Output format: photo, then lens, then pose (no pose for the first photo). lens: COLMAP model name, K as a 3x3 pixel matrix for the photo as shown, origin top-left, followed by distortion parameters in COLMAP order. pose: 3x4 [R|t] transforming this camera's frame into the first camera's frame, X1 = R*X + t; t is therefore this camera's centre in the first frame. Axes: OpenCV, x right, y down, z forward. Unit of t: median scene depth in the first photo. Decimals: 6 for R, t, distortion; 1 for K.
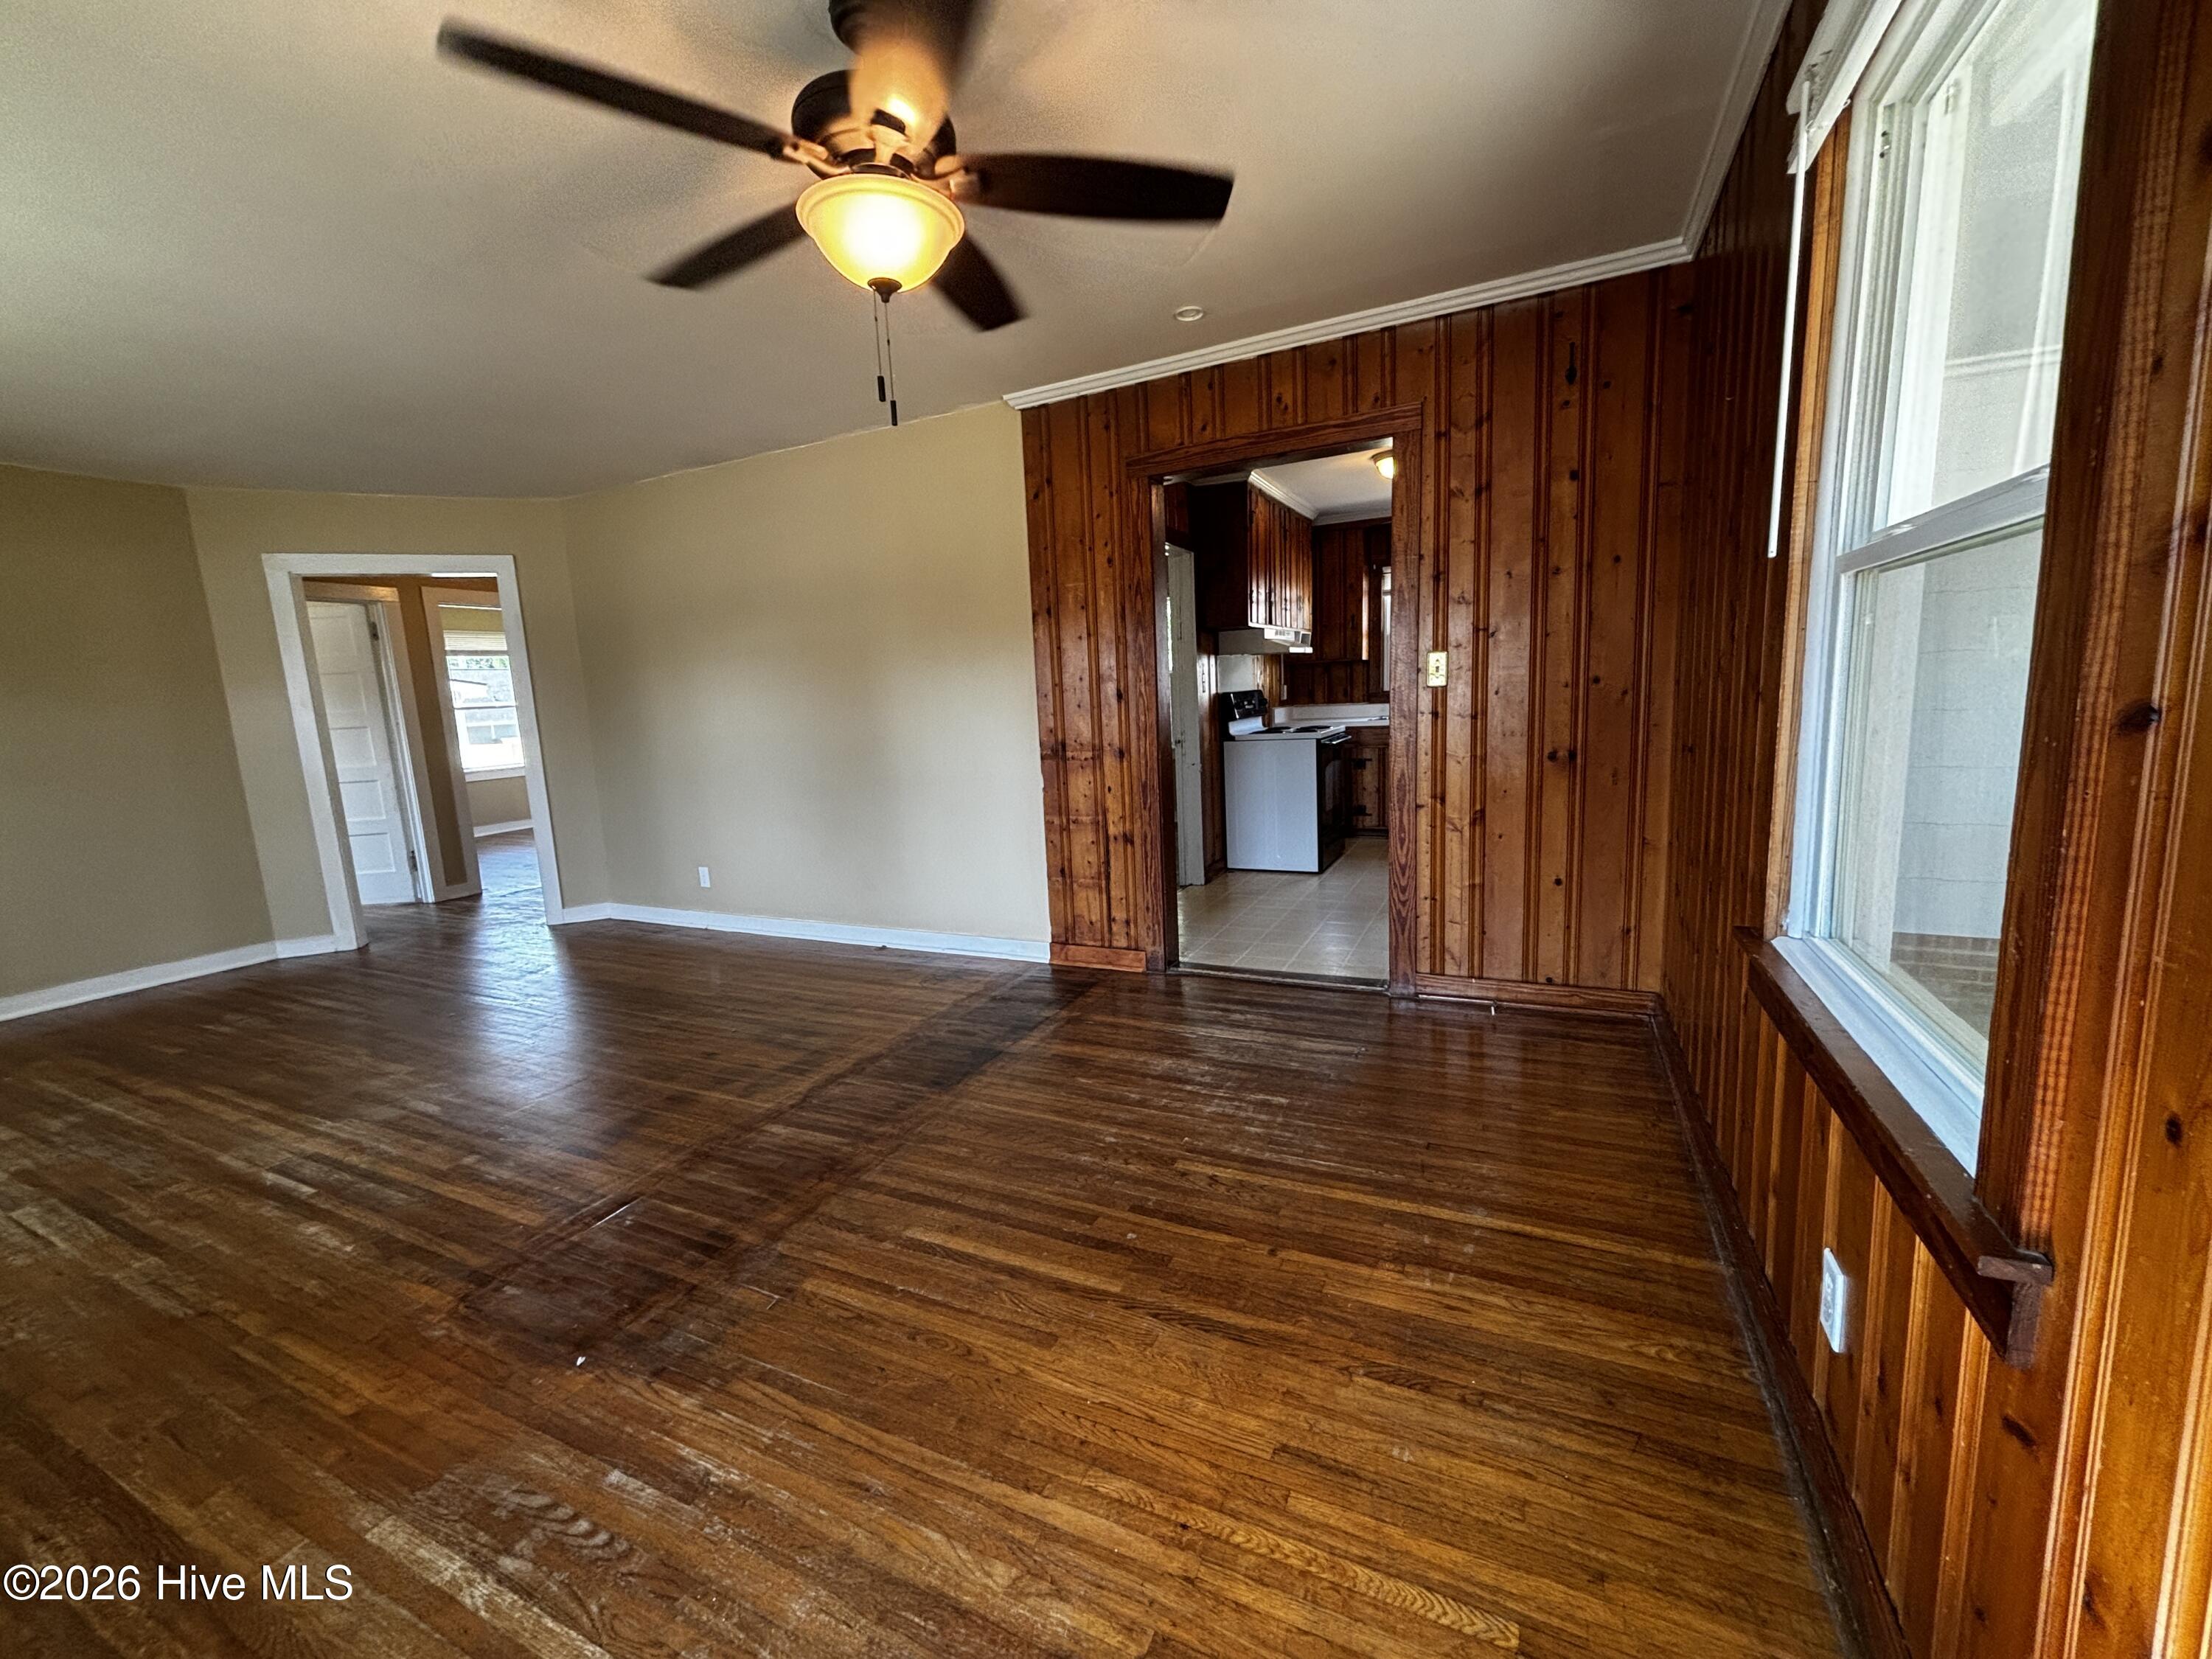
lens RADIAL K [[904.2, 0, 1108.6], [0, 904.2, 832.1], [0, 0, 1]] dist [0.011179, -0.000453]
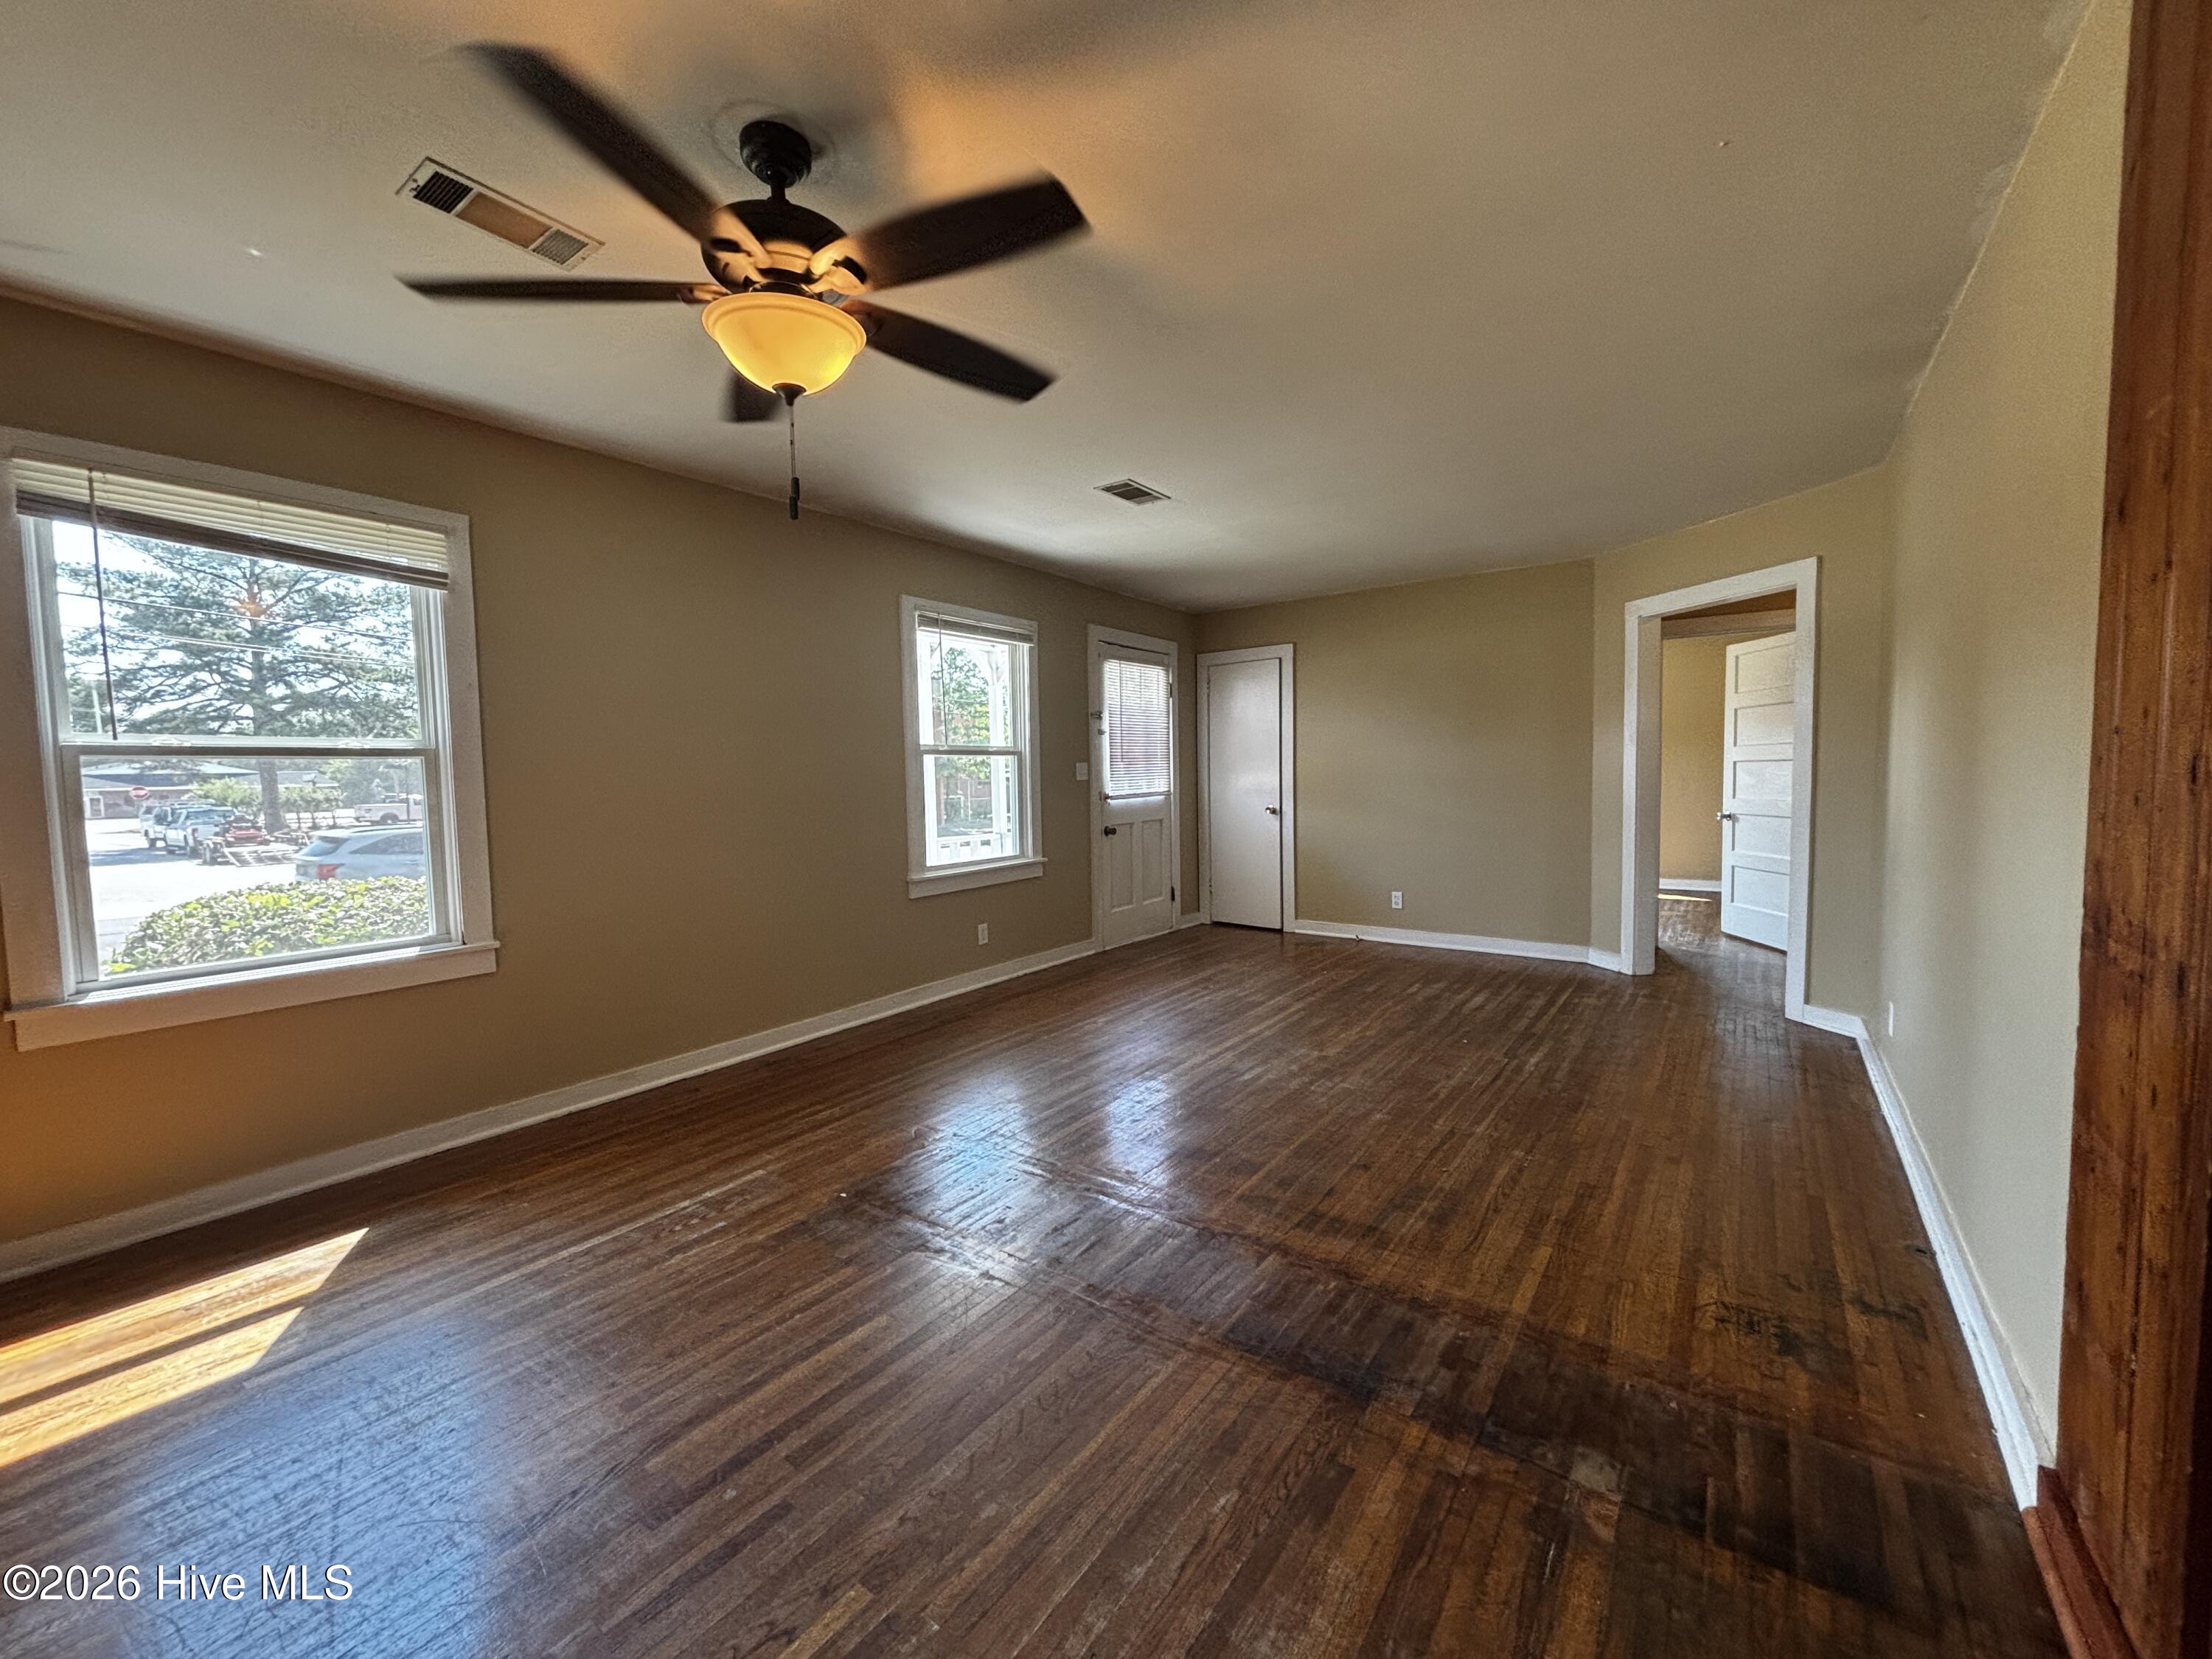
lens RADIAL K [[904.2, 0, 1107.1], [0, 904.2, 830.8], [0, 0, 1]] dist [0.011179, -0.000453]
pose [[-0.186701, 0.121088, -0.974926, 0.481461], [-0.123119, 0.981667, 0.145503, -0.192979], [0.974672, 0.147197, -0.168370, 1.004557]]
